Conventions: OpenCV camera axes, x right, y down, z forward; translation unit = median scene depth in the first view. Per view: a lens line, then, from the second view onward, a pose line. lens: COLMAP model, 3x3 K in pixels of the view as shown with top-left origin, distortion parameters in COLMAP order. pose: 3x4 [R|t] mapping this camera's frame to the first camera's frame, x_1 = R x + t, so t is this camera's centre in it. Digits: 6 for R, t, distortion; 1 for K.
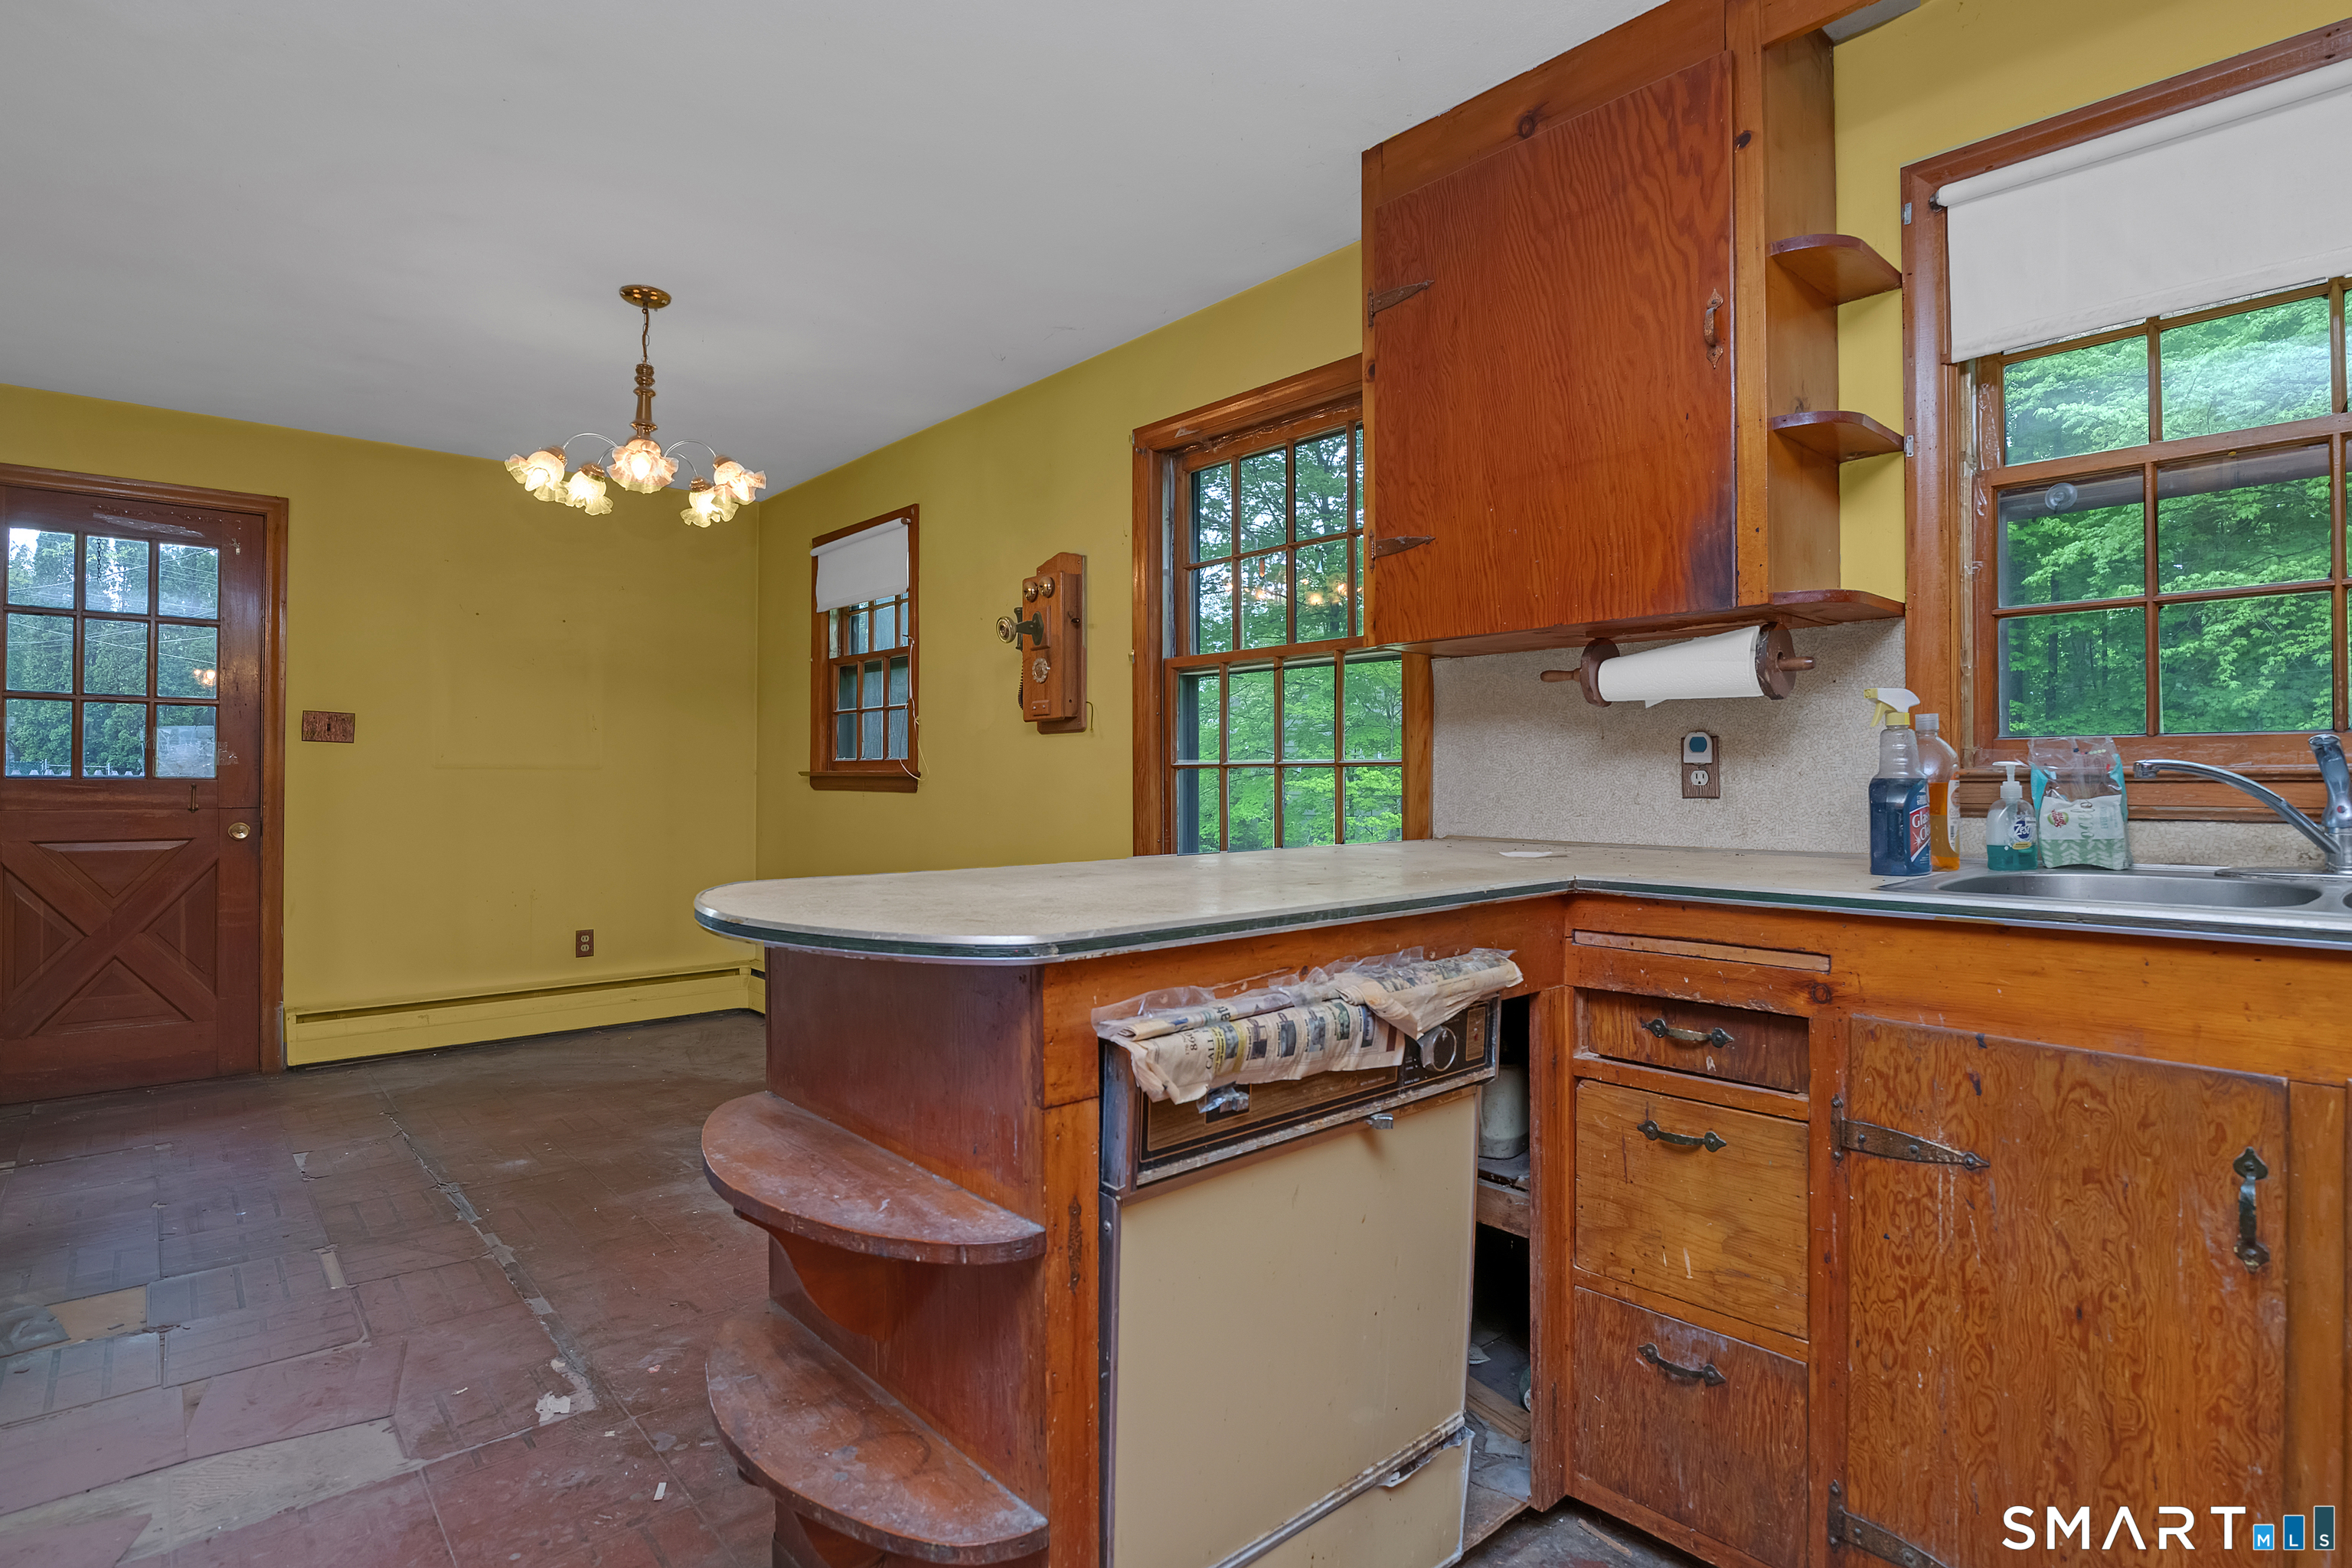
lens RADIAL K [[1178.1, 0, 1183.4], [0, 1178.1, 769.0], [0, 0, 1]] dist [-0.011415, -0.001232]
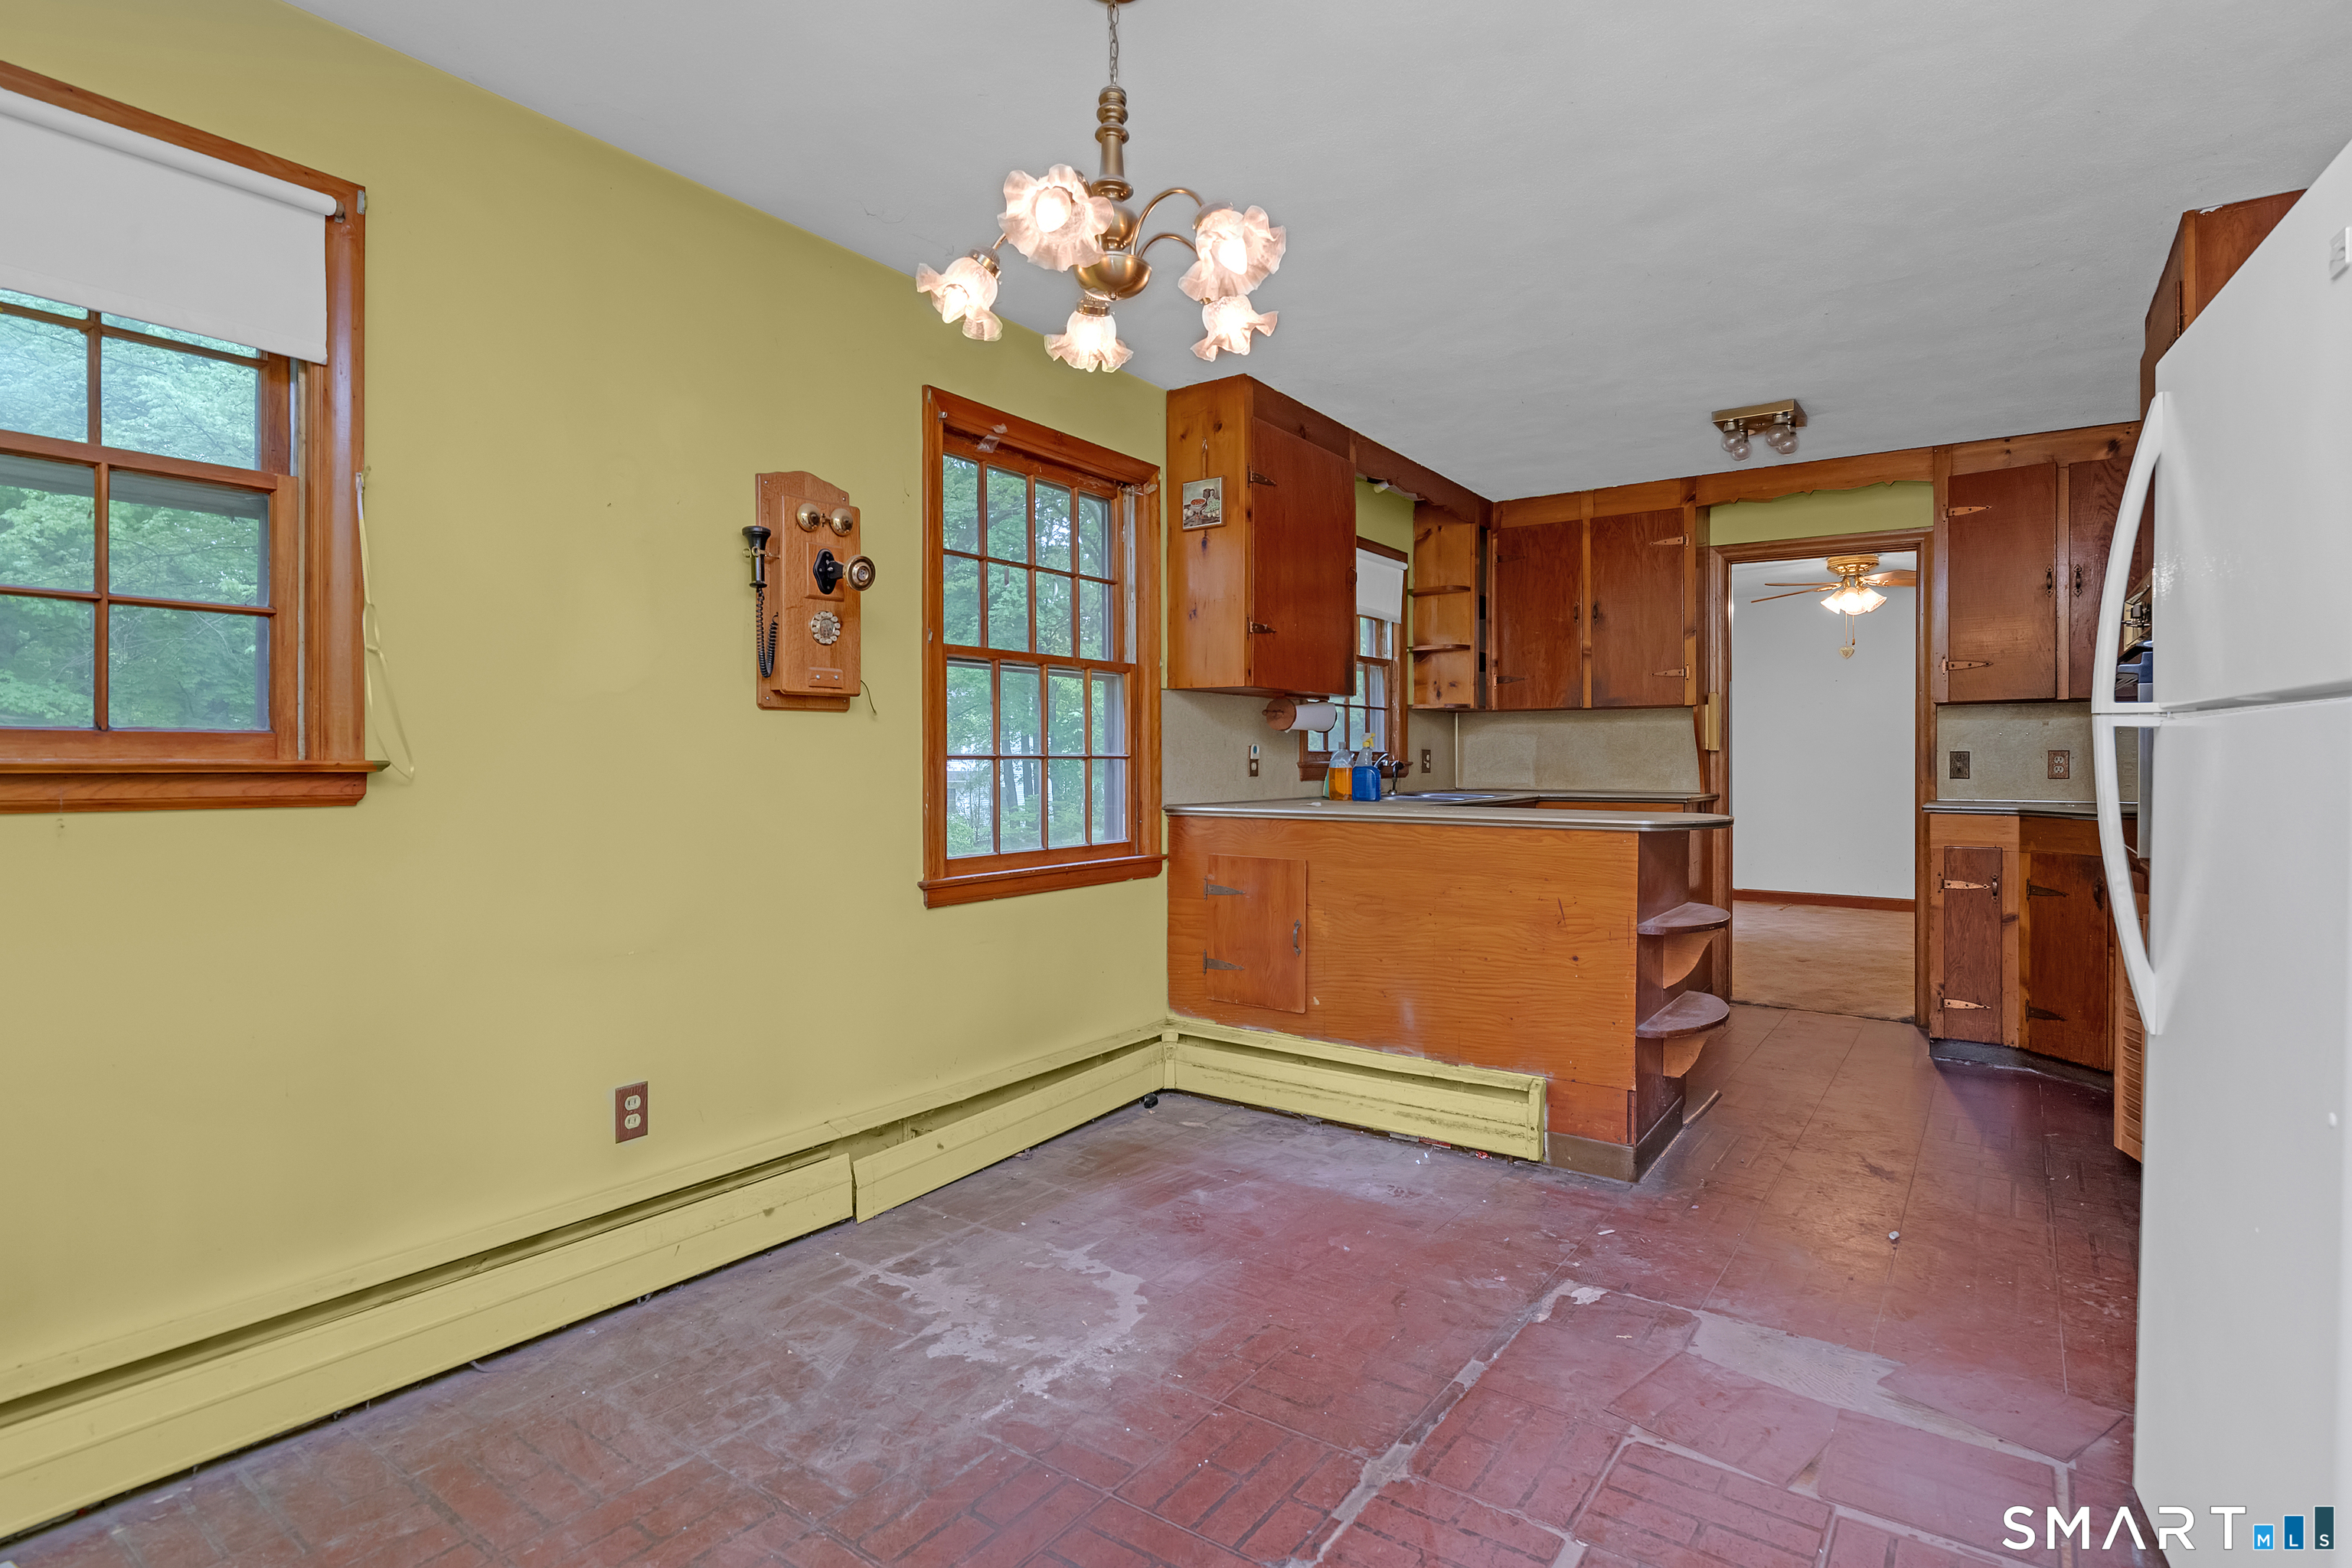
lens RADIAL K [[1178.1, 0, 1183.4], [0, 1178.1, 769.0], [0, 0, 1]] dist [-0.011415, -0.001232]
pose [[-0.232157, -0.005845, 0.972661, -1.502799], [-0.007146, 0.999965, 0.004304, 0.003809], [-0.972652, -0.005951, -0.232191, 1.573066]]
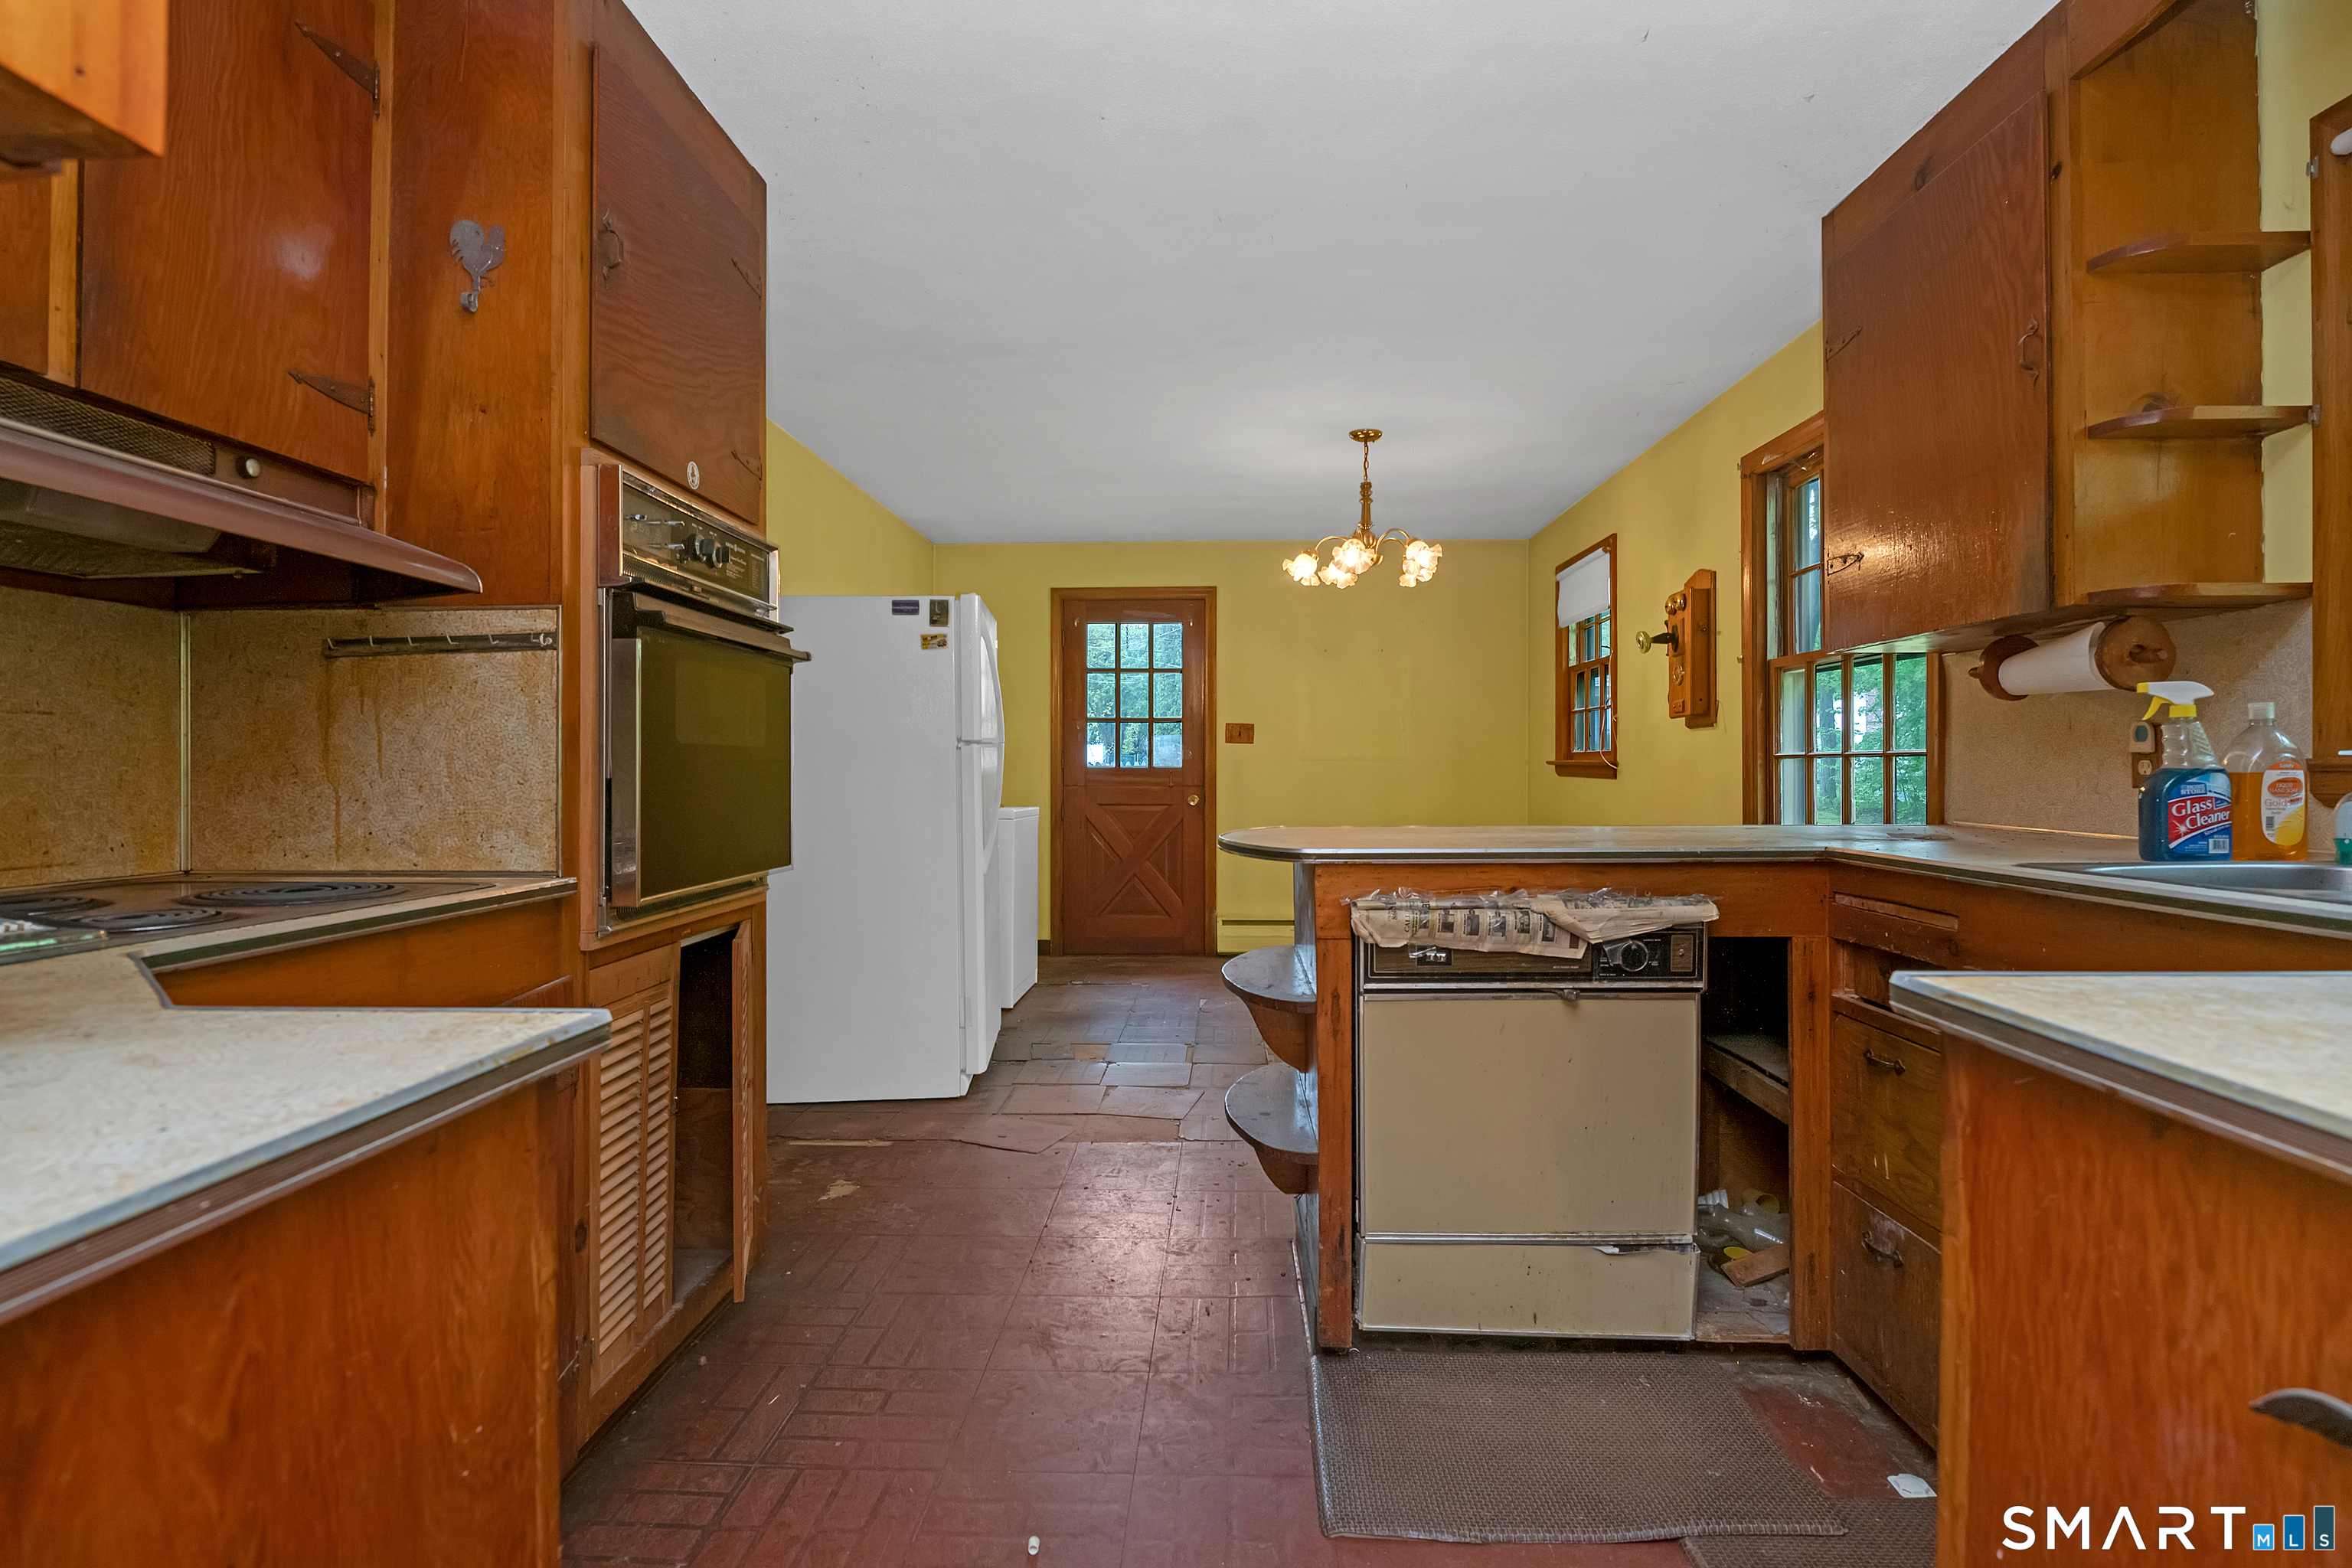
lens RADIAL K [[1157.0, 0, 1184.0], [0, 1157.0, 767.4], [0, 0, 1]] dist [-0.001392, -0.001504]
pose [[0.719001, -0.001152, -0.695008, 0.536839], [0.008149, 0.999944, 0.006773, -0.005693], [0.694961, -0.010534, 0.718971, -0.267257]]
